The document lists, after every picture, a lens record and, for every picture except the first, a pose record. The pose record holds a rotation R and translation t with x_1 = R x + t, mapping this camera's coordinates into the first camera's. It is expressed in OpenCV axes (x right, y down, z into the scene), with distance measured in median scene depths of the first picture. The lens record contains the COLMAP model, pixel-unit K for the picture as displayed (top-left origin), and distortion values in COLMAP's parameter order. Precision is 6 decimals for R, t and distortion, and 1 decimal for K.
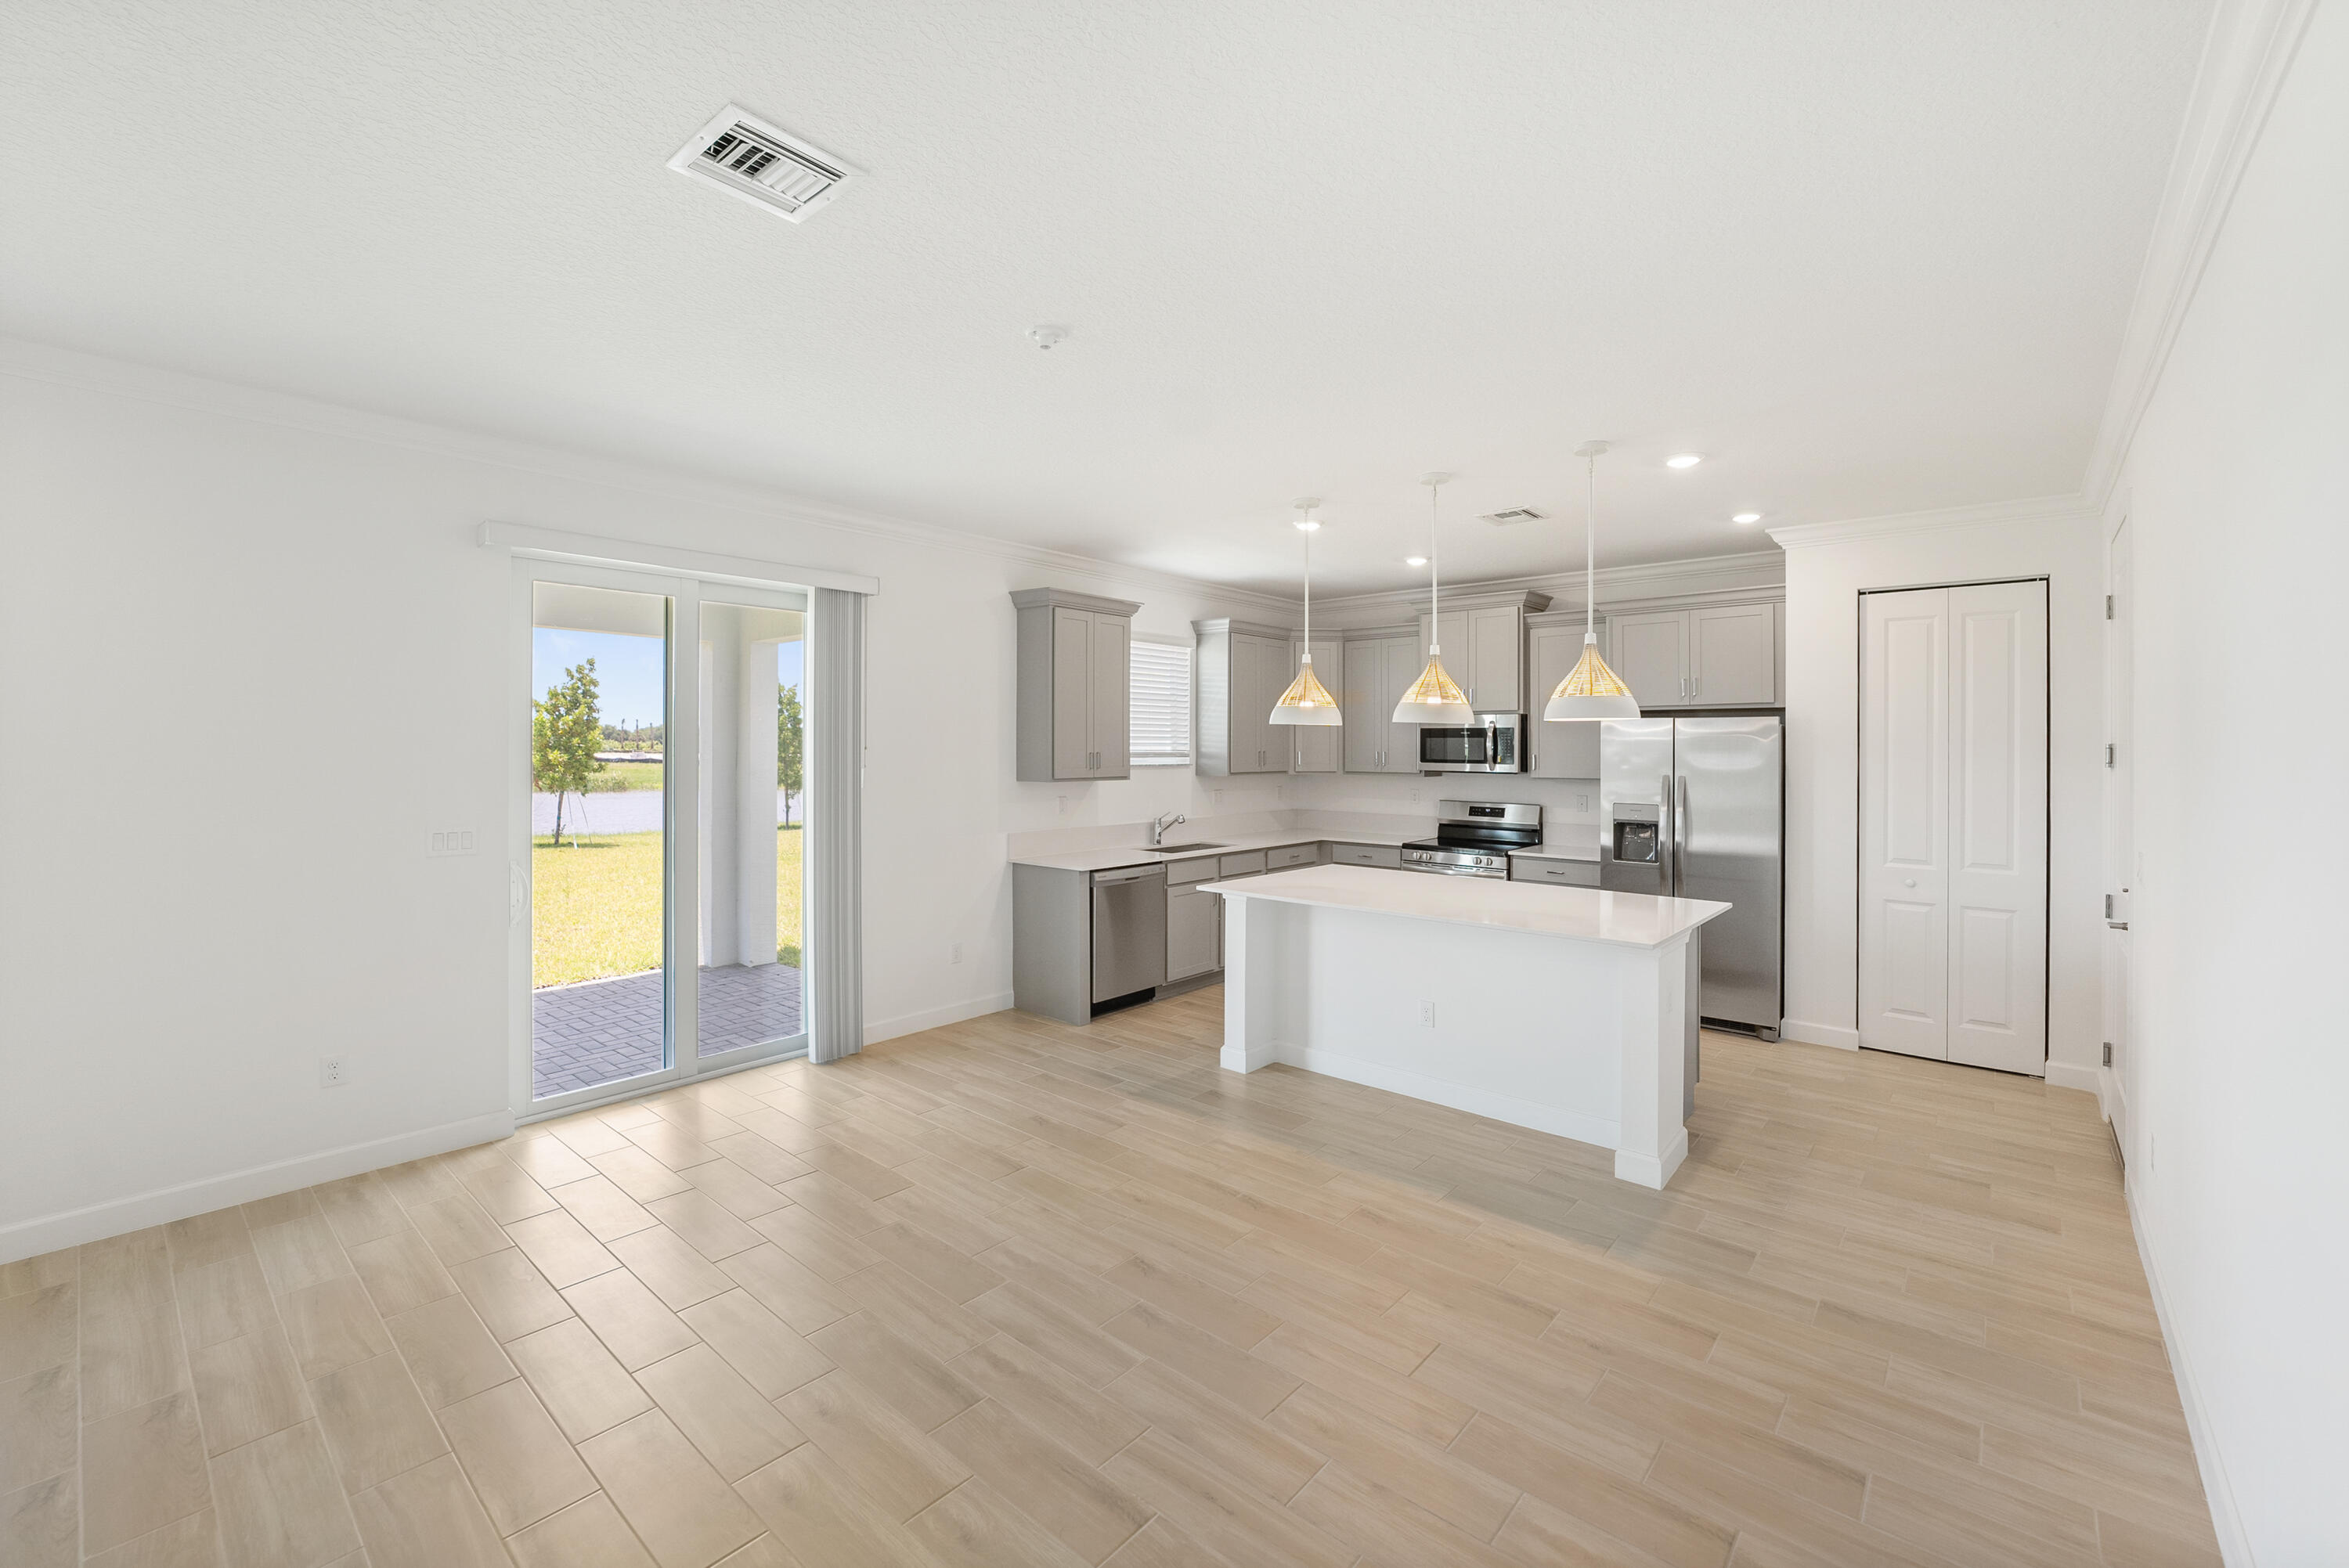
lens RADIAL K [[965.2, 0, 1167.3], [0, 965.2, 757.5], [0, 0, 1]] dist [-0.010448, 0.000780]
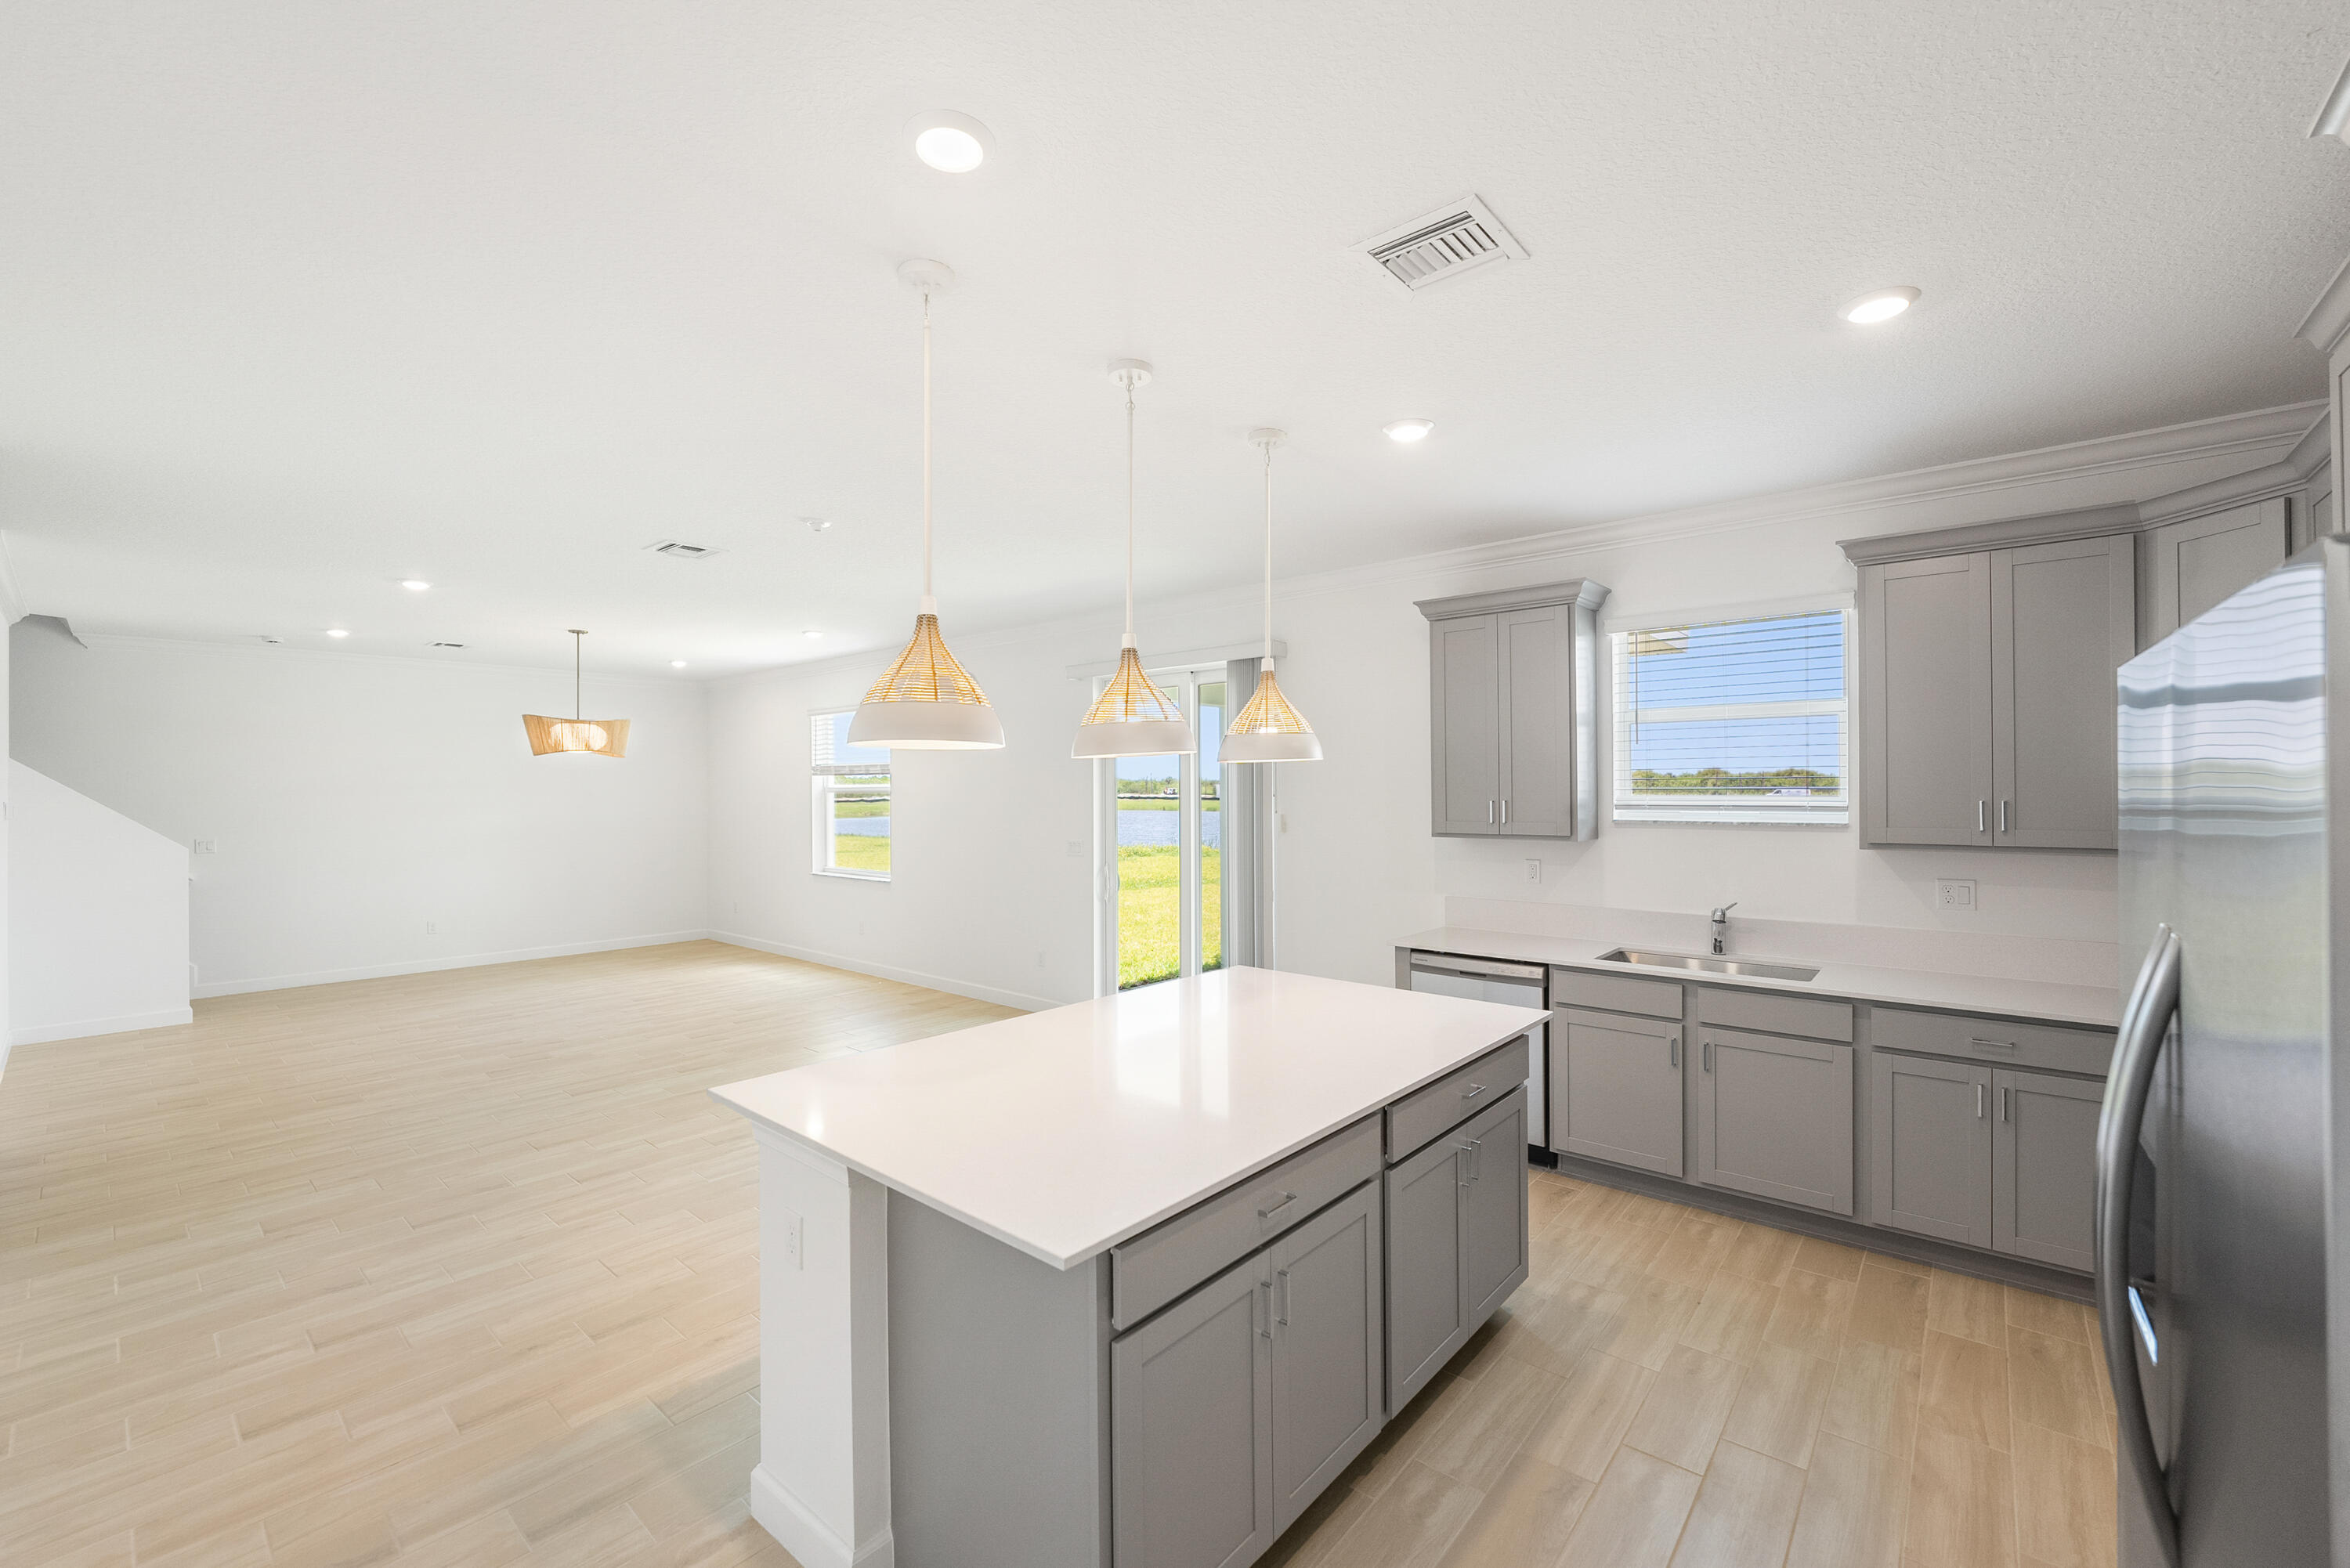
lens RADIAL K [[965.7, 0, 1198.1], [0, 965.7, 808.9], [0, 0, 1]] dist [-0.010448, 0.000780]
pose [[0.012023, 0.007430, -0.999900, 0.686835], [-0.007046, 0.999948, 0.007346, -0.004149], [0.999903, 0.006957, 0.012075, 0.776780]]
